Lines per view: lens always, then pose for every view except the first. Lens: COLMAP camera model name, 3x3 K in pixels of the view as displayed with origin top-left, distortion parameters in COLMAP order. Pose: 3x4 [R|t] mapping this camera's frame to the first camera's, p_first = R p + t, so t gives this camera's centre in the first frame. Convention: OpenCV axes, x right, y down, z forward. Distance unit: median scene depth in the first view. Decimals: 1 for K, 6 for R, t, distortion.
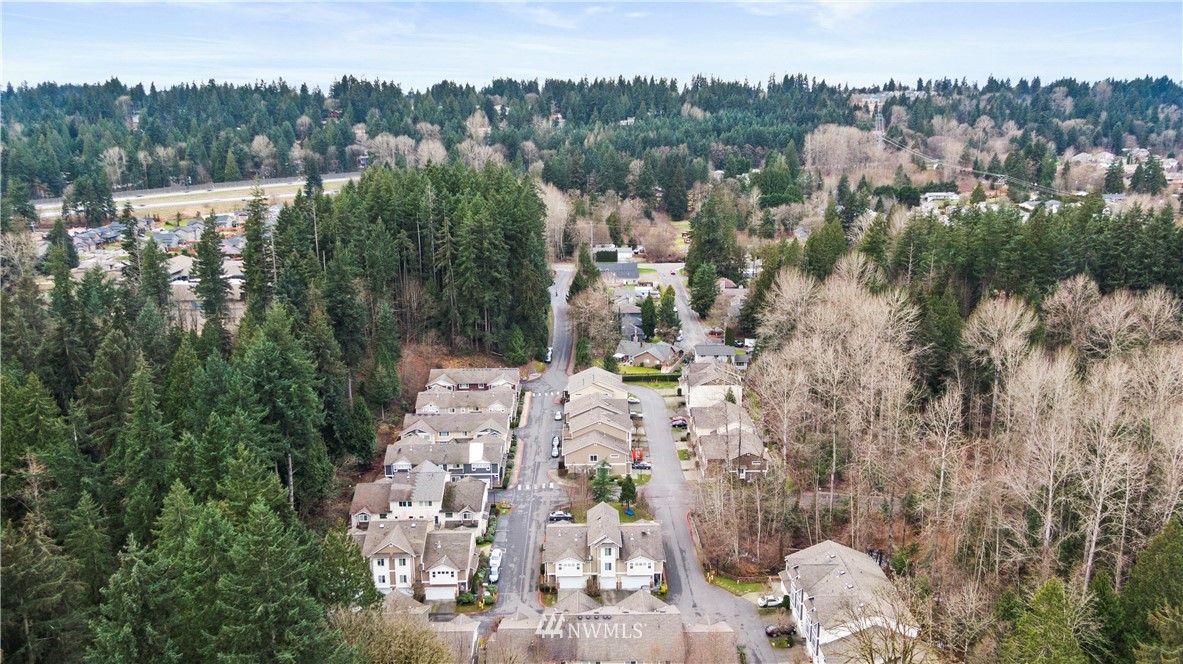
lens RADIAL K [[933.8, 0, 591.5], [0, 933.8, 332.0], [0, 0, 1]] dist [0.000014, 0.003992]
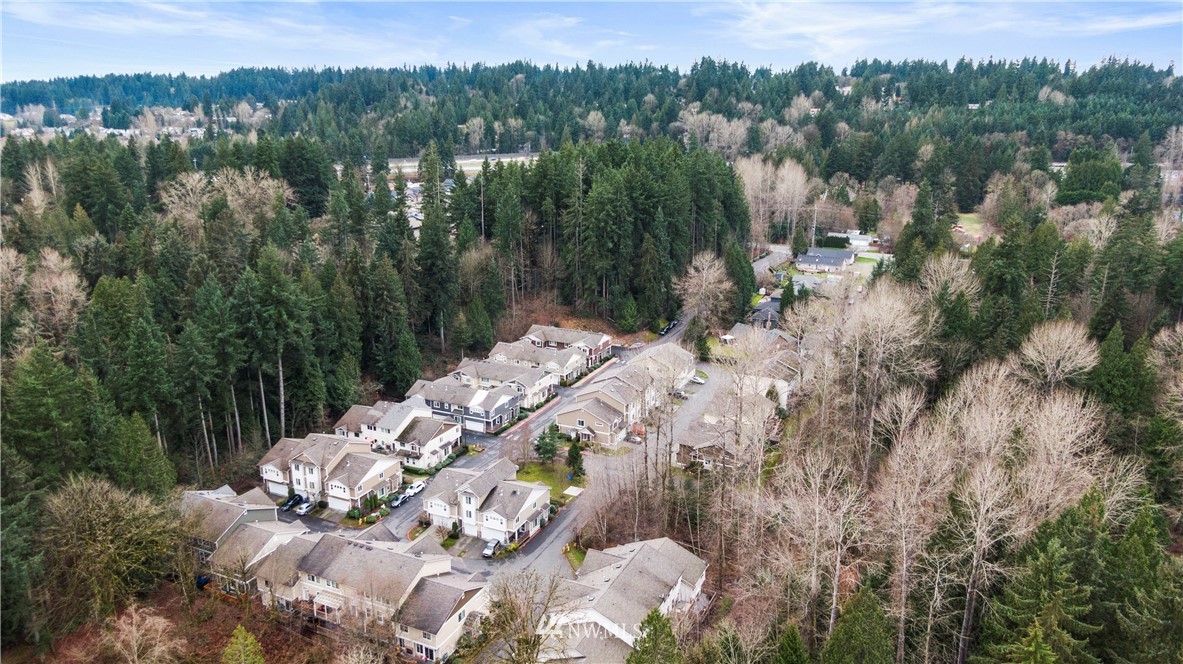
lens RADIAL K [[890.2, 0, 590.2], [0, 890.2, 306.5], [0, 0, 1]] dist [0.081686, -0.218394]
pose [[0.889898, 0.119986, -0.440097, 0.294932], [-0.117354, 0.992532, 0.033304, -0.021070], [0.440806, 0.022010, 0.897333, 0.060949]]
